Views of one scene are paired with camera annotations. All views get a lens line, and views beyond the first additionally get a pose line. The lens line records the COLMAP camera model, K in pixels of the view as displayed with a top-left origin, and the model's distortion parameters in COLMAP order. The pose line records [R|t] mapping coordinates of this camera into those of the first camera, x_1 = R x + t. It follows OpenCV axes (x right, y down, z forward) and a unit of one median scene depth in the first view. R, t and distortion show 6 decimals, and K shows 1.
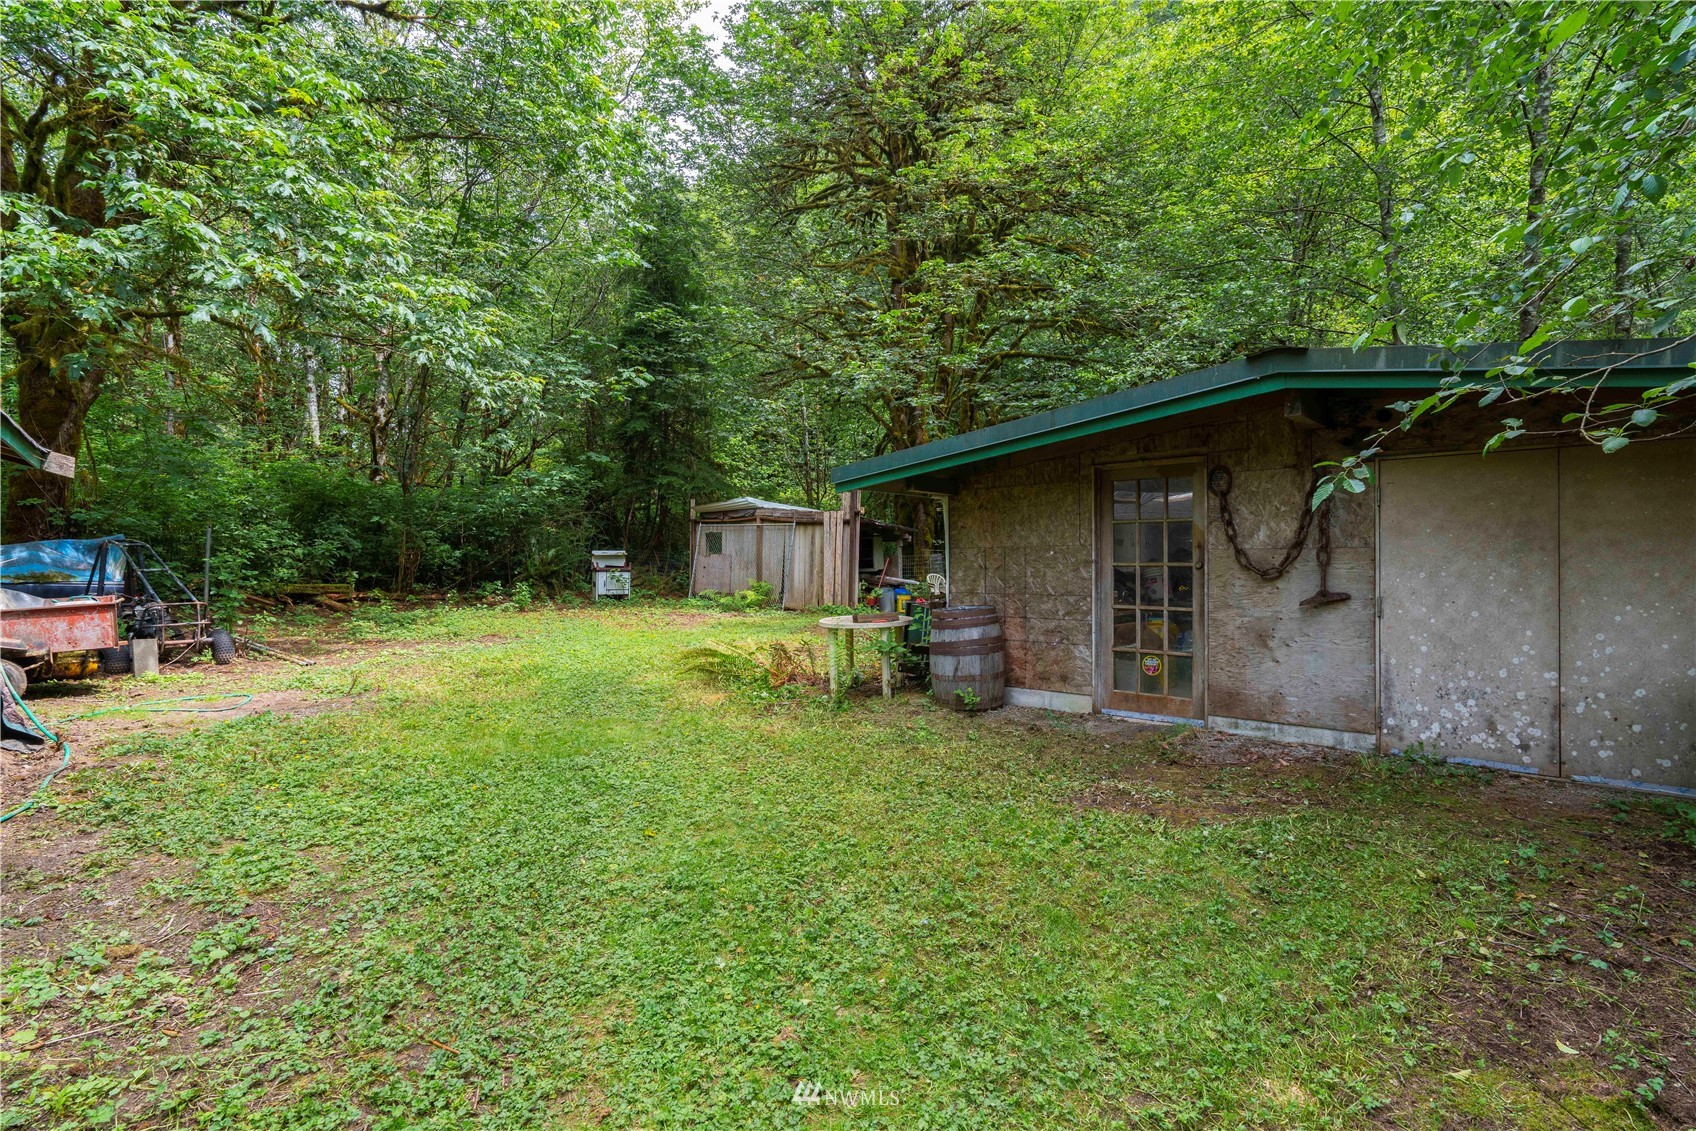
lens RADIAL K [[831.1, 0, 849.3], [0, 831.1, 564.2], [0, 0, 1]] dist [0.000260, 0.000002]
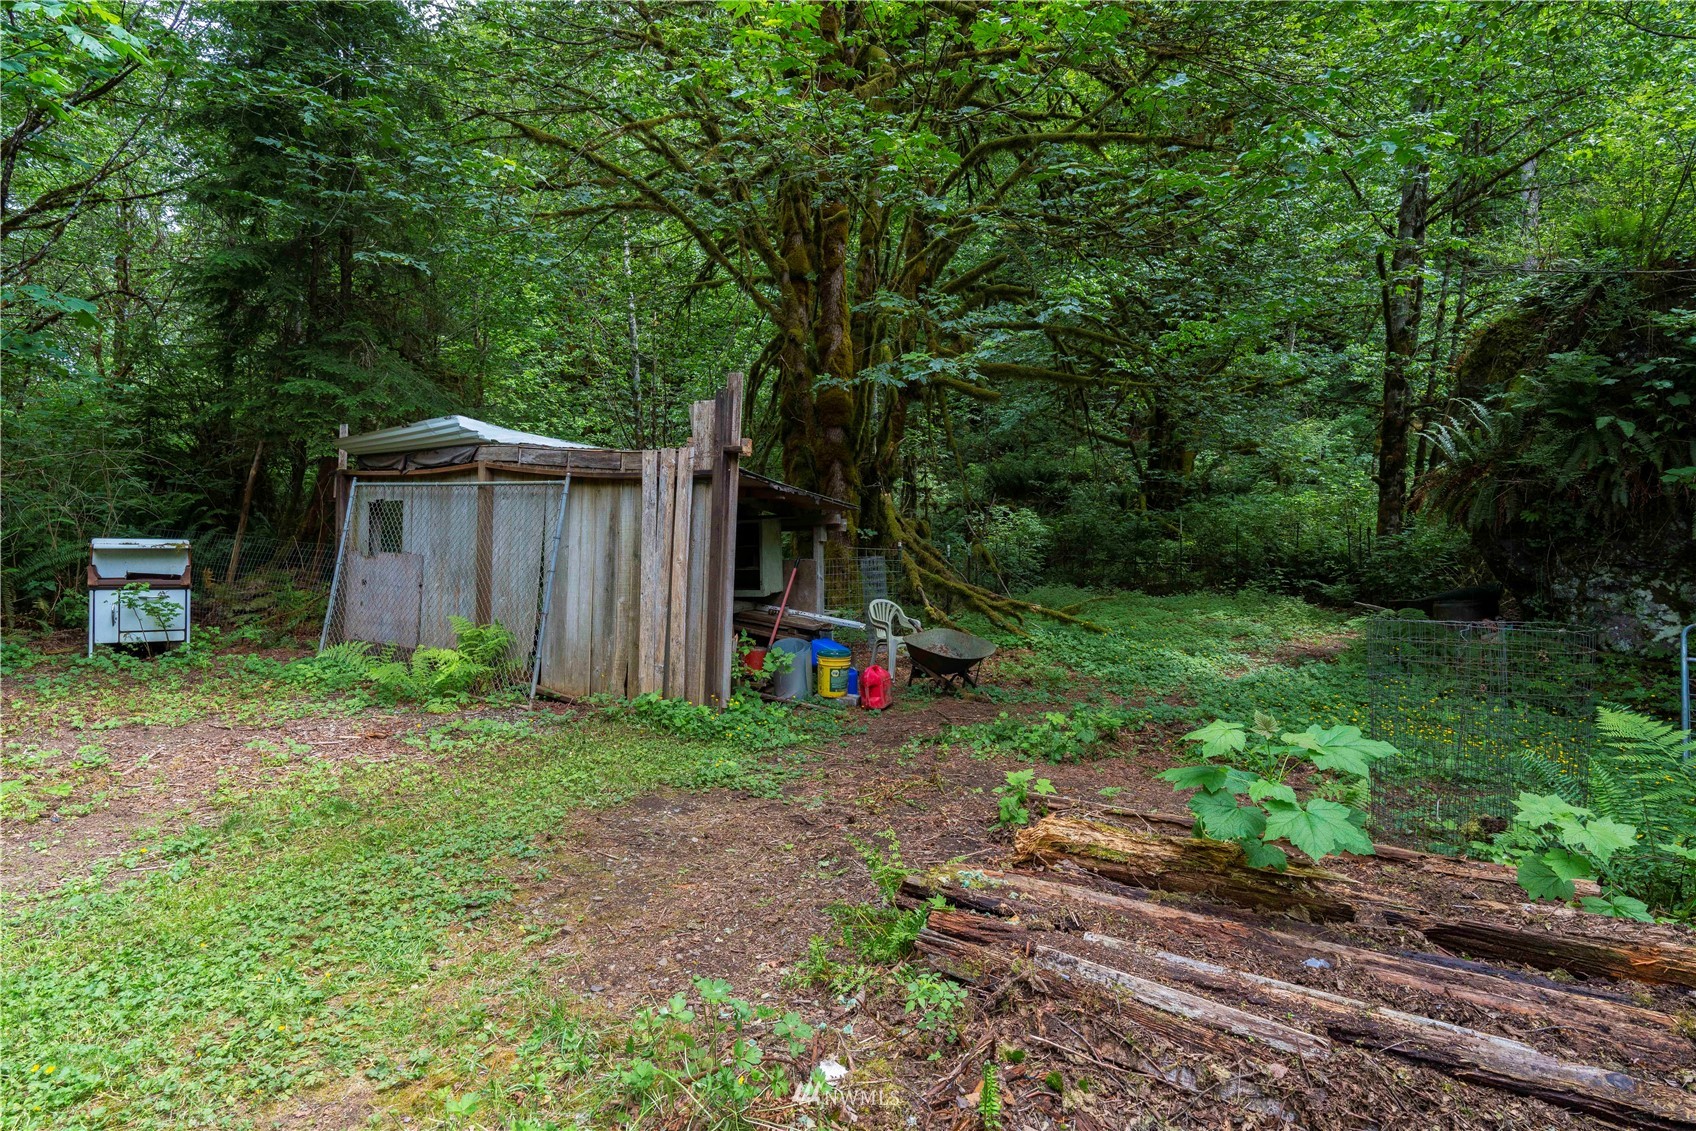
lens RADIAL K [[932.8, 0, 847.4], [0, 932.8, 555.5], [0, 0, 1]] dist [-0.000567, -0.000083]
pose [[0.987076, 0.014537, 0.159591, -0.005070], [-0.015013, 0.999886, 0.001773, -0.015628], [-0.159547, -0.004146, 0.987182, 0.519443]]
